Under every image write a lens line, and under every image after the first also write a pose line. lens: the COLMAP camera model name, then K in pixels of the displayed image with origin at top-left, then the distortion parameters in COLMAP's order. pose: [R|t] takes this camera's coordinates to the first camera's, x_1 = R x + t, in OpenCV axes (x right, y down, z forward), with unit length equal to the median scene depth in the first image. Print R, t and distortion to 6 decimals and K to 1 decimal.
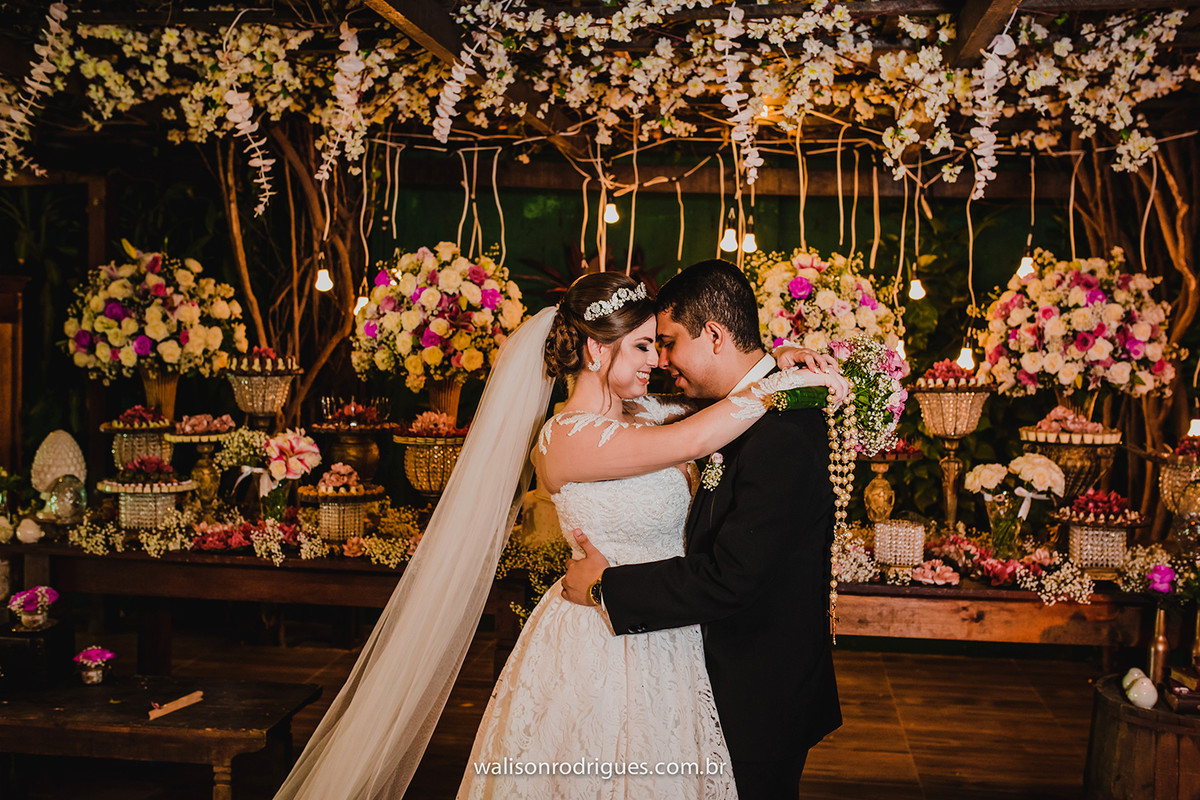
lens RADIAL K [[1208.9, 0, 619.5], [0, 1208.9, 386.2], [0, 0, 1]] dist [-0.061539, 0.109786]
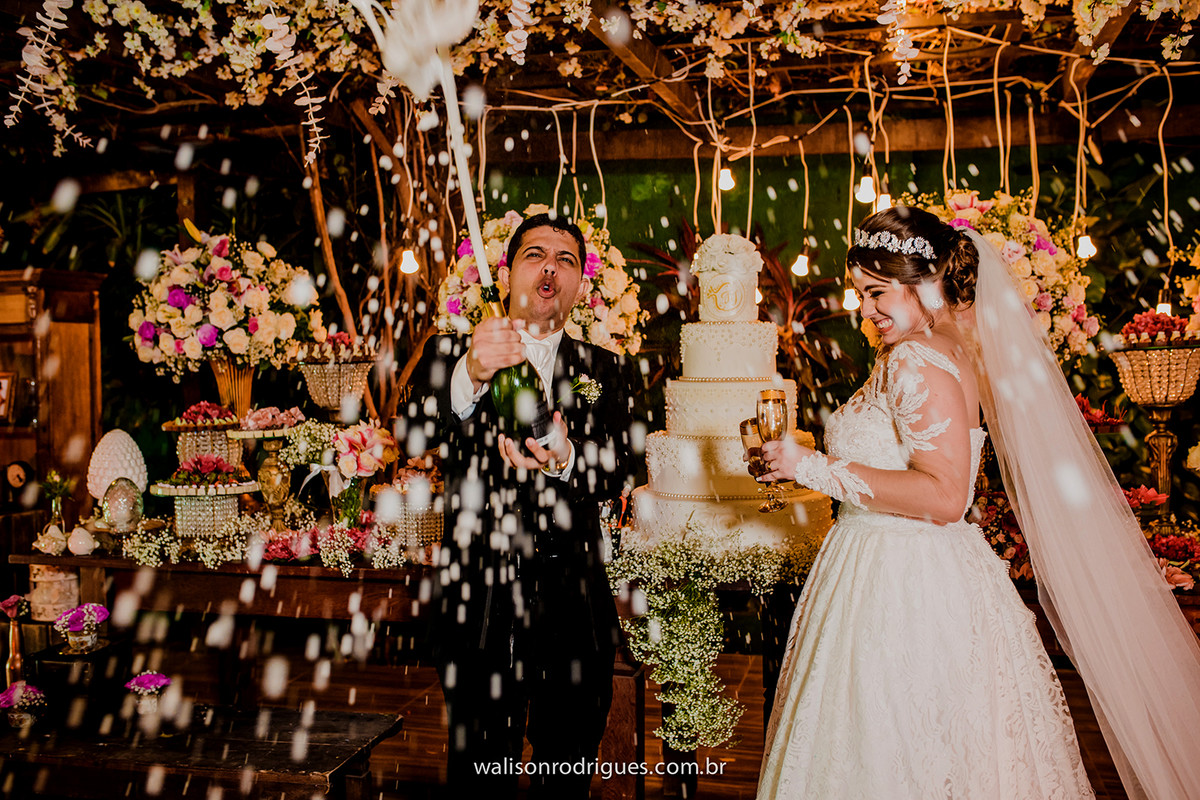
lens RADIAL K [[1155.4, 0, 593.6], [0, 1155.4, 402.6], [0, 0, 1]] dist [-0.054290, 0.079027]
pose [[0.991658, -0.030662, -0.125195, -0.003384], [0.030217, 0.999529, -0.005448, 0.032335], [0.125303, 0.001620, 0.992117, 0.192524]]
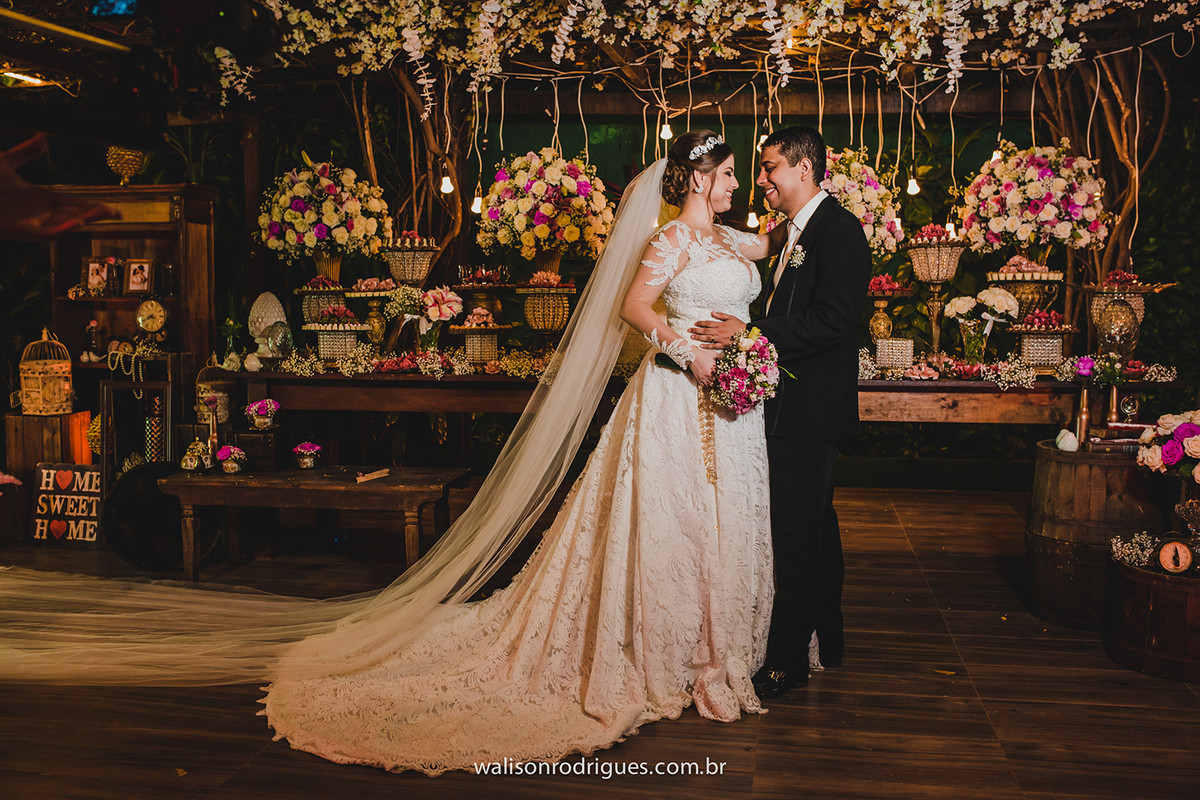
lens RADIAL K [[1155.4, 0, 593.6], [0, 1155.4, 402.6], [0, 0, 1]] dist [-0.054290, 0.079027]
pose [[0.998948, -0.013966, -0.043676, -0.046607], [0.016174, 0.998587, 0.050624, 0.102659], [0.042907, -0.051277, 0.997762, -0.283588]]
